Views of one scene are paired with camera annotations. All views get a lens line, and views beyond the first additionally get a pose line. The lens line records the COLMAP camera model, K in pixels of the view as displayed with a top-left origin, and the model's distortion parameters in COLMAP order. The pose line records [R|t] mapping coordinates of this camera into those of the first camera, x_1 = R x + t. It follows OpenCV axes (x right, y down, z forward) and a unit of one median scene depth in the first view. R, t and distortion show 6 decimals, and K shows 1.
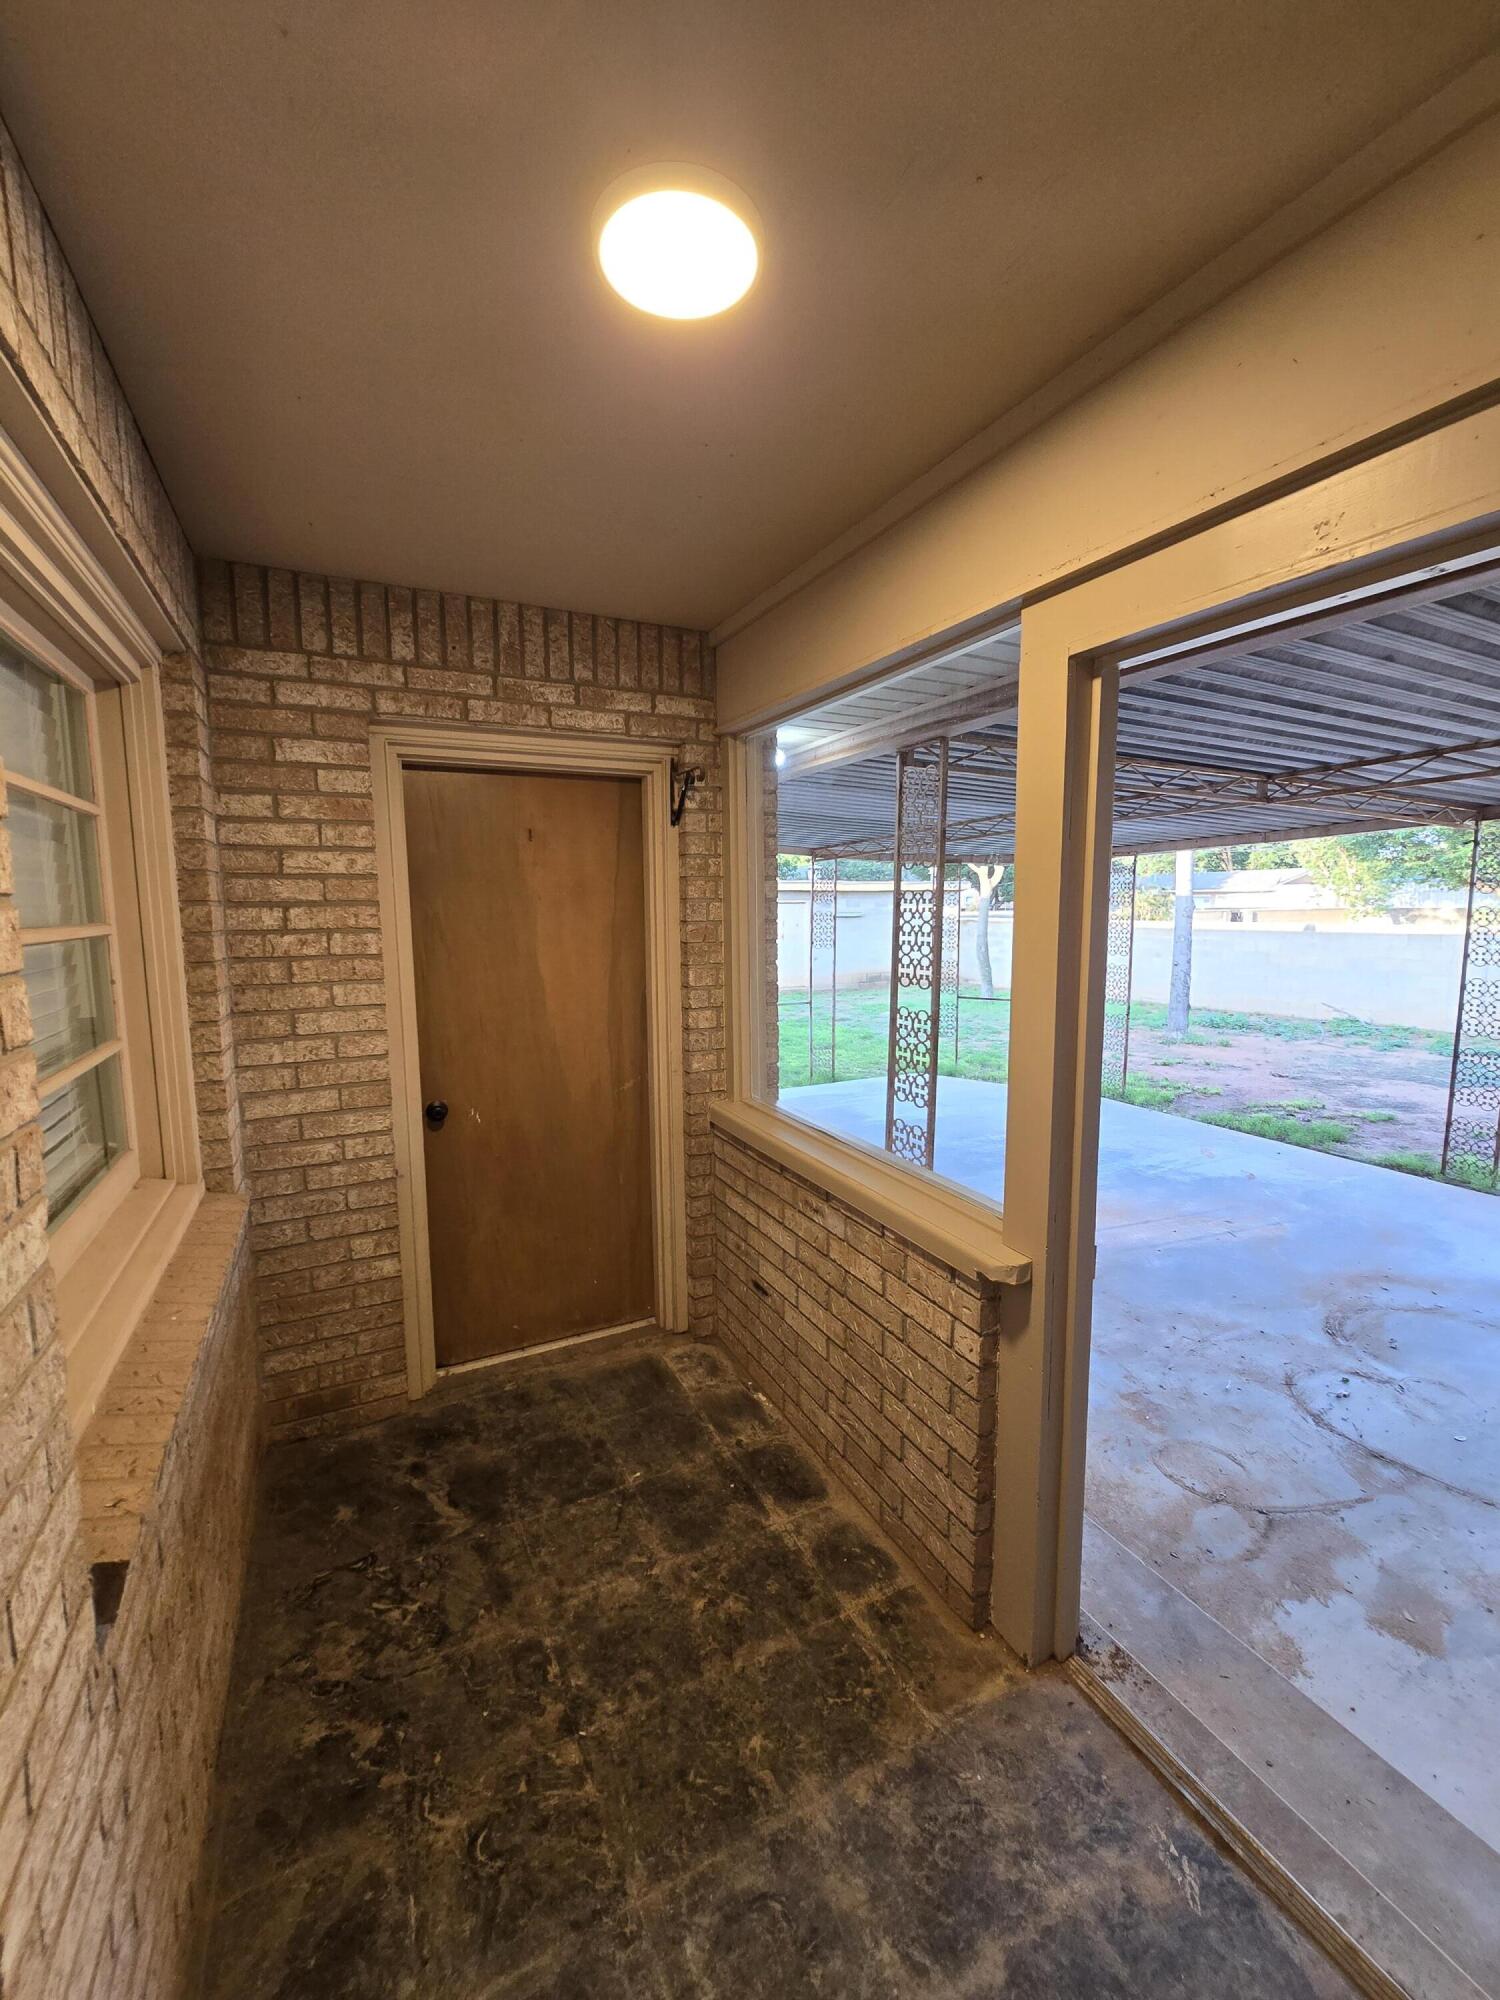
lens RADIAL K [[817.8, 0, 741.9], [0, 817.8, 997.9], [0, 0, 1]] dist [-0.000470, 0.000530]
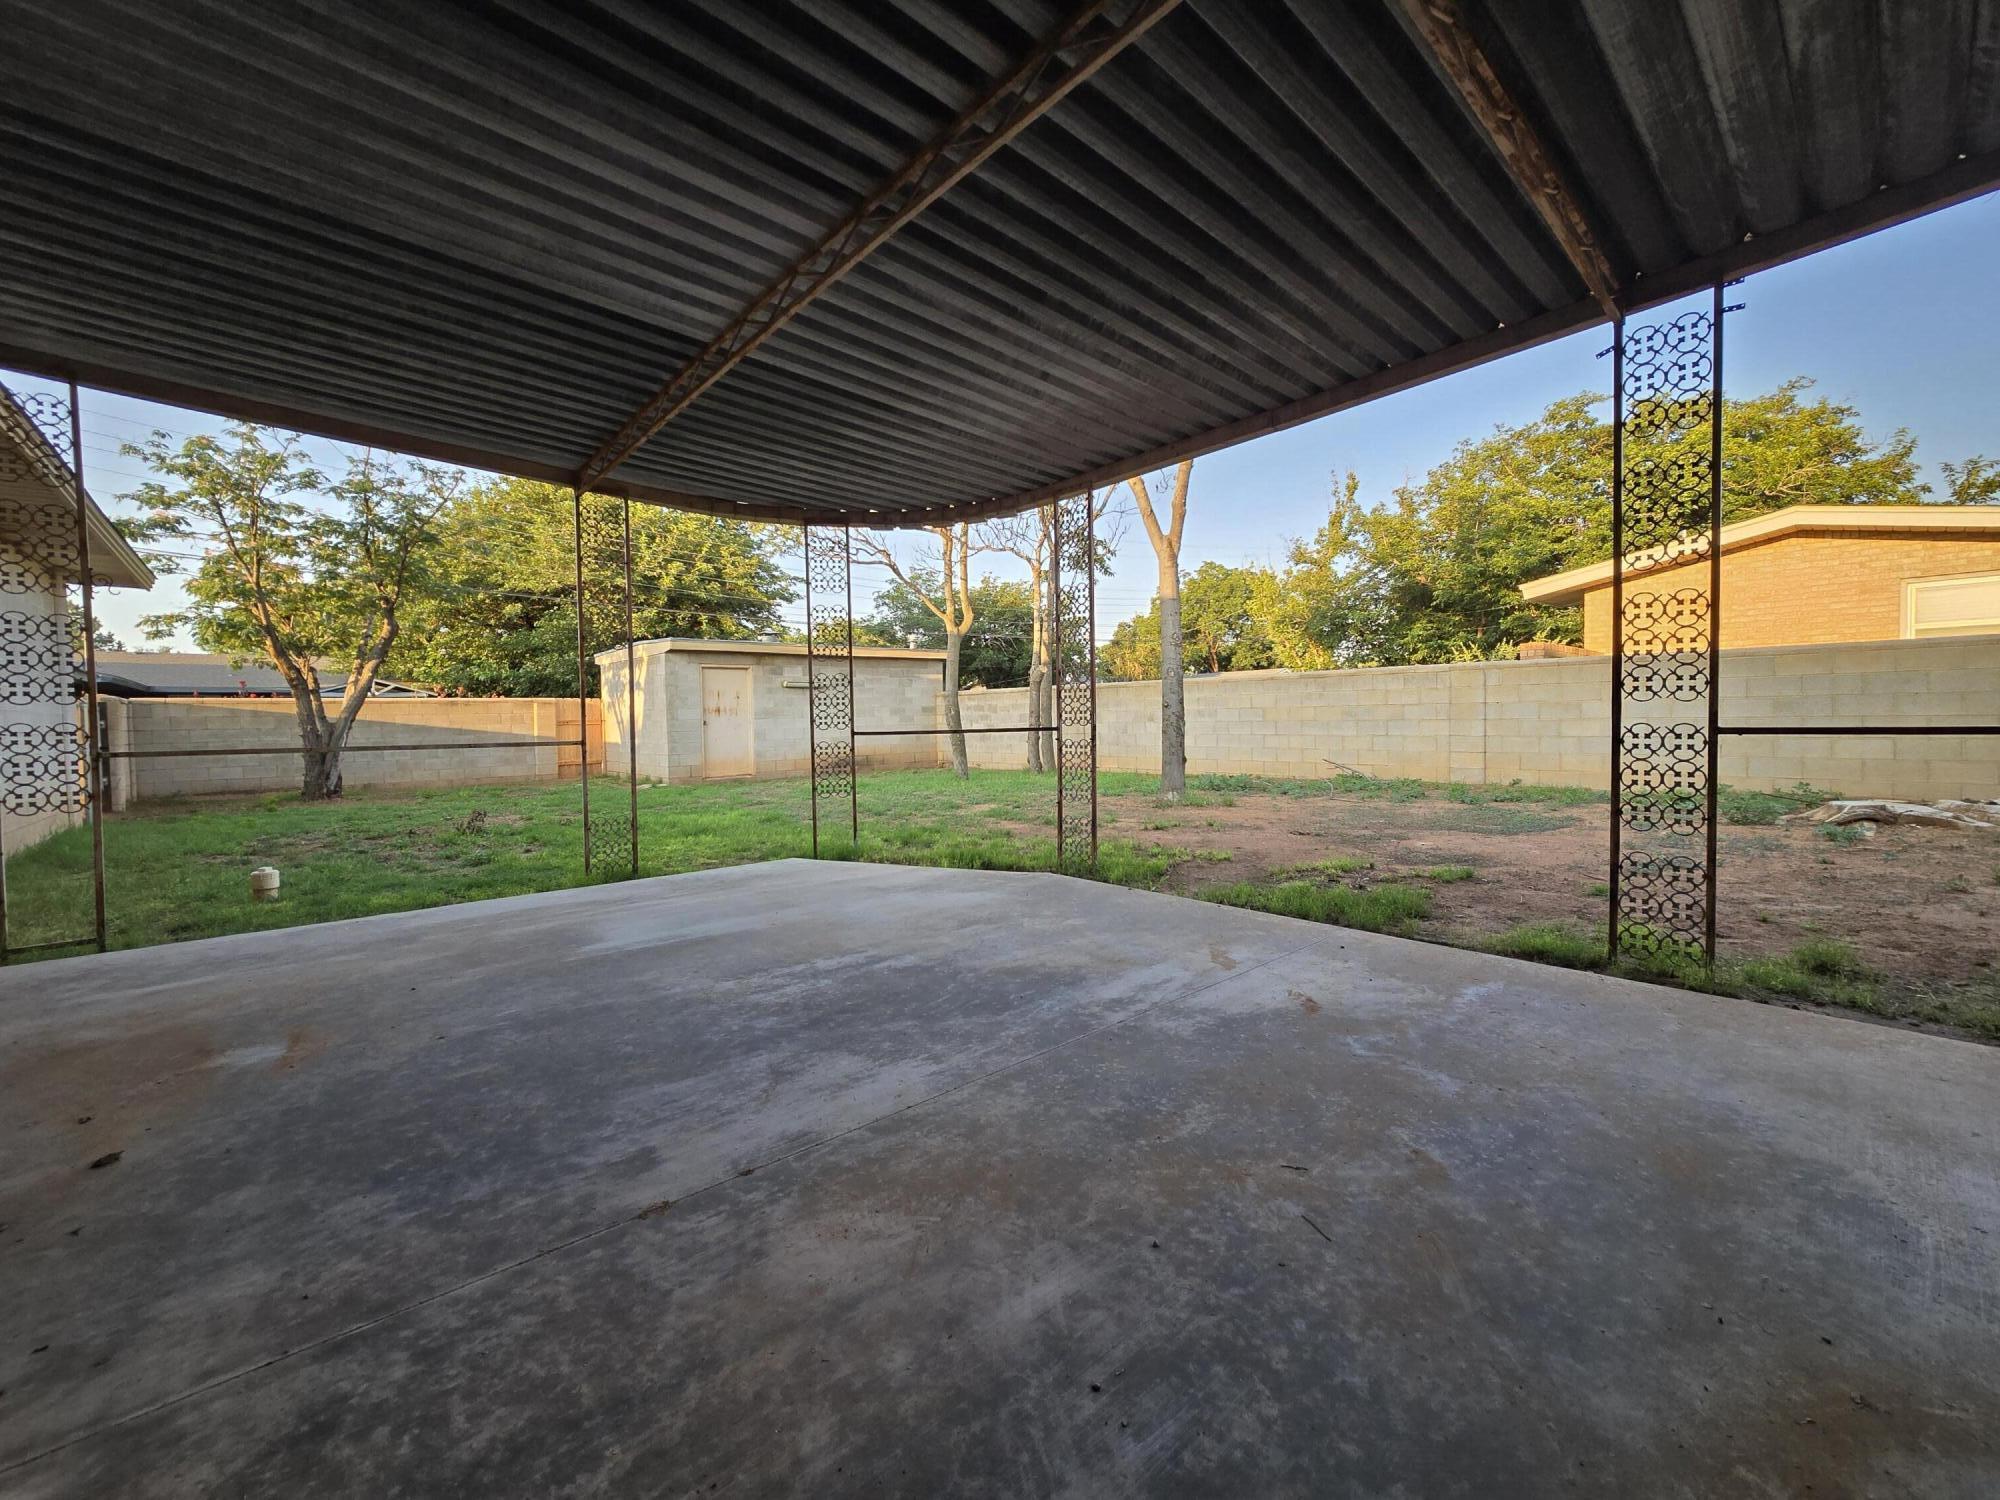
lens RADIAL K [[817.8, 0, 1002.2], [0, 817.8, 742.4], [0, 0, 1]] dist [-0.000470, 0.000530]
pose [[0.961792, -0.016826, 0.273264, 0.240211], [0.040141, 0.995990, -0.079955, 0.072623], [-0.270823, 0.087869, 0.958610, 0.429541]]
